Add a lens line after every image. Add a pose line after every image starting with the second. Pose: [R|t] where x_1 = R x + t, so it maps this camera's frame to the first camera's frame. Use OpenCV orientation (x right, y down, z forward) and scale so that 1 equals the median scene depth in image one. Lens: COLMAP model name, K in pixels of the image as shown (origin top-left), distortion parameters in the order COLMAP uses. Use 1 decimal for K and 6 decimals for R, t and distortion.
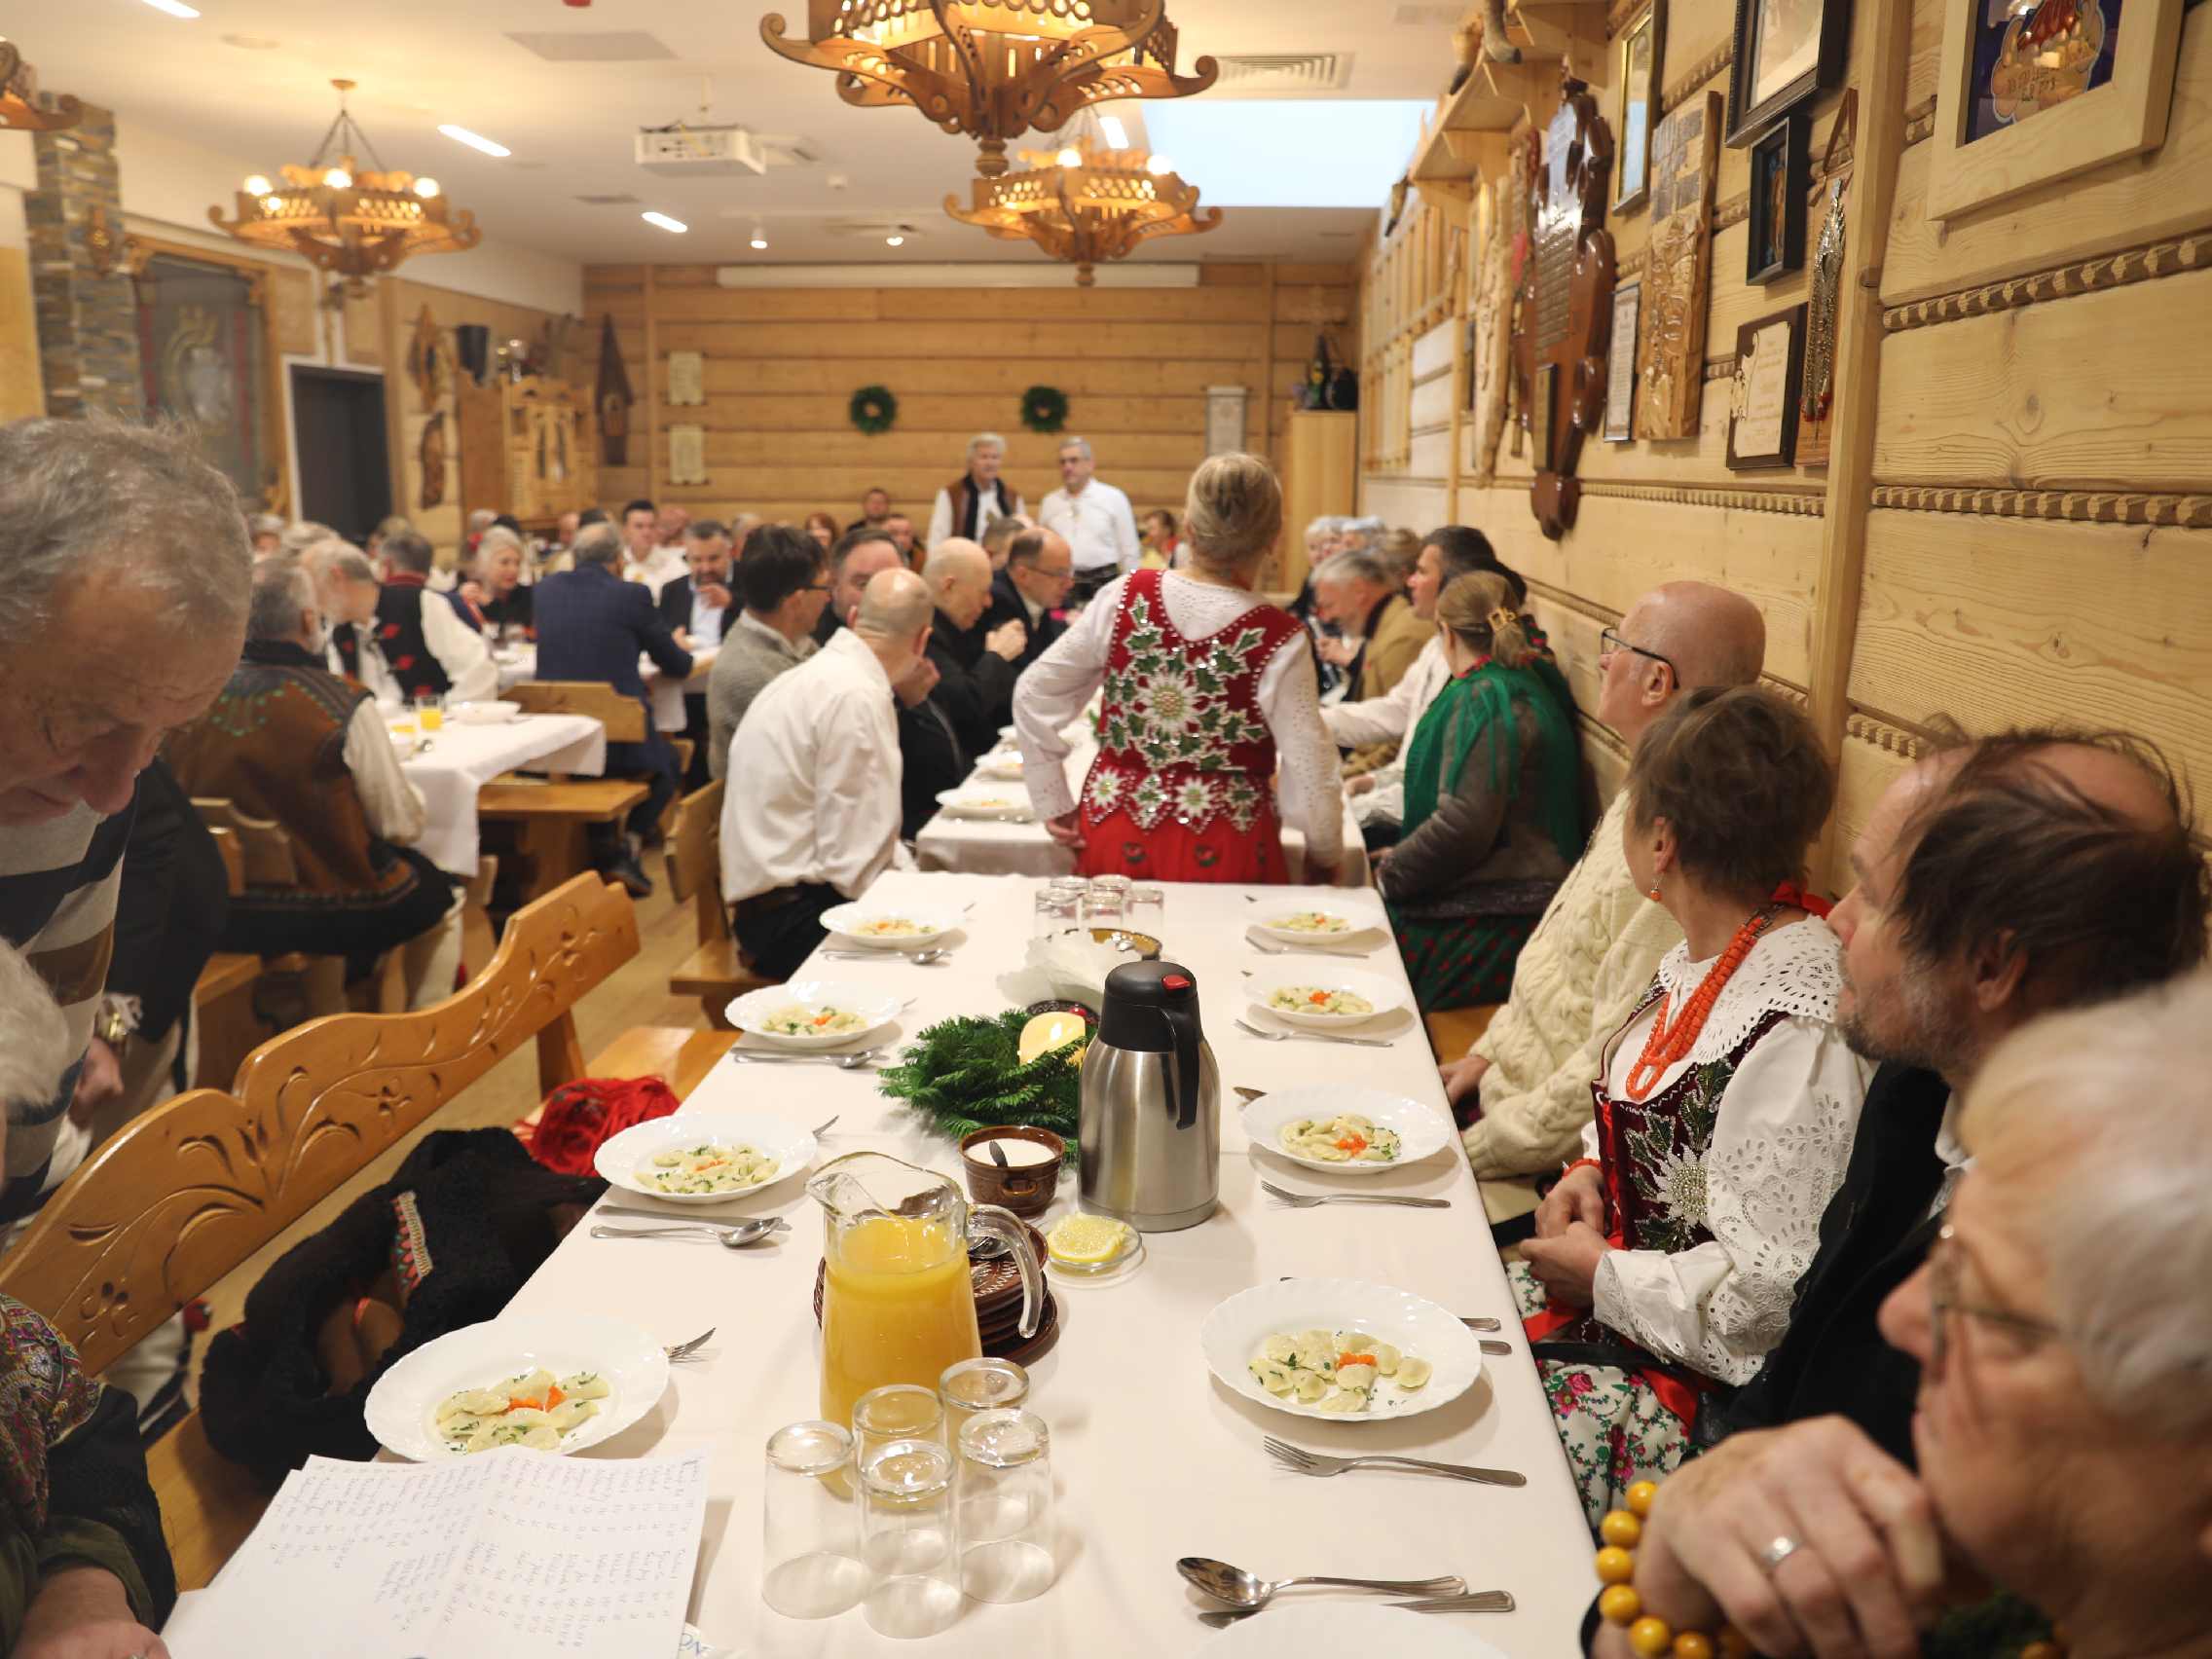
lens RADIAL K [[1641.2, 0, 1106.0], [0, 1641.2, 829.5], [0, 0, 1]] dist [-0.091760, 0.054172]
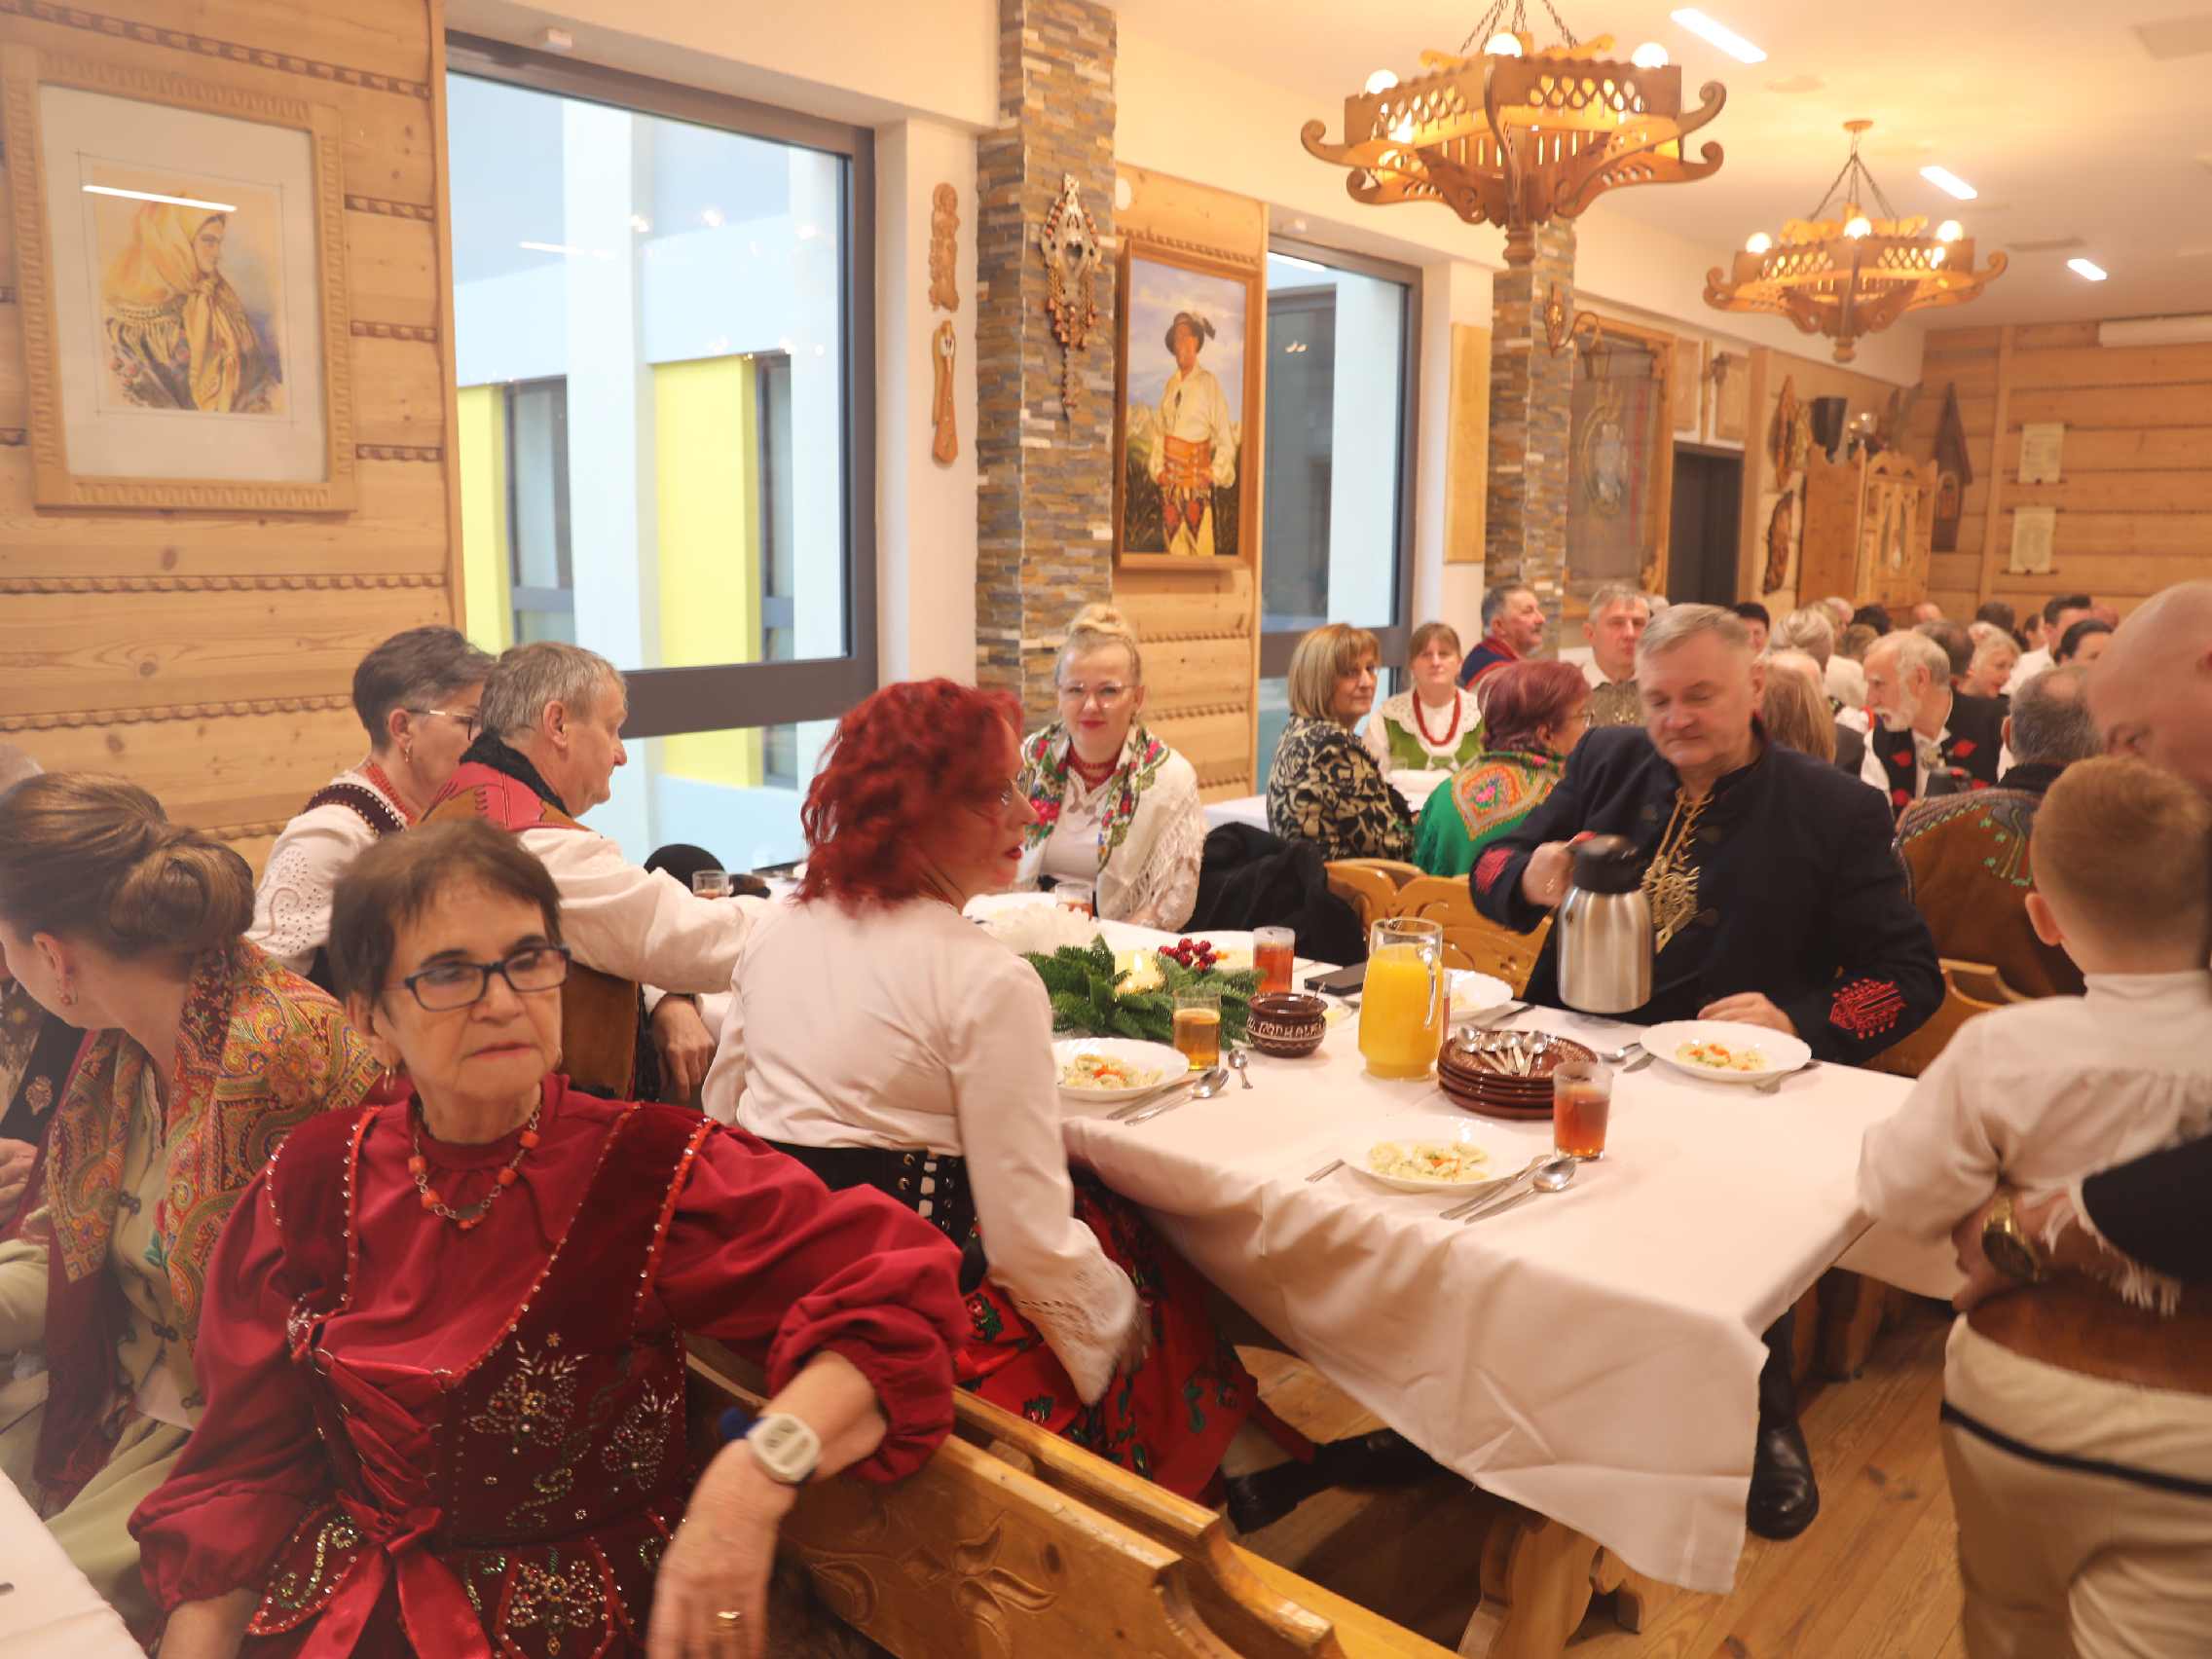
lens RADIAL K [[1641.2, 0, 1106.0], [0, 1641.2, 829.5], [0, 0, 1]] dist [-0.091760, 0.054172]
pose [[0.792505, 0.100149, -0.601586, -0.152901], [-0.129598, 0.991550, -0.005660, -0.009940], [0.595936, 0.082450, 0.798788, 0.041295]]
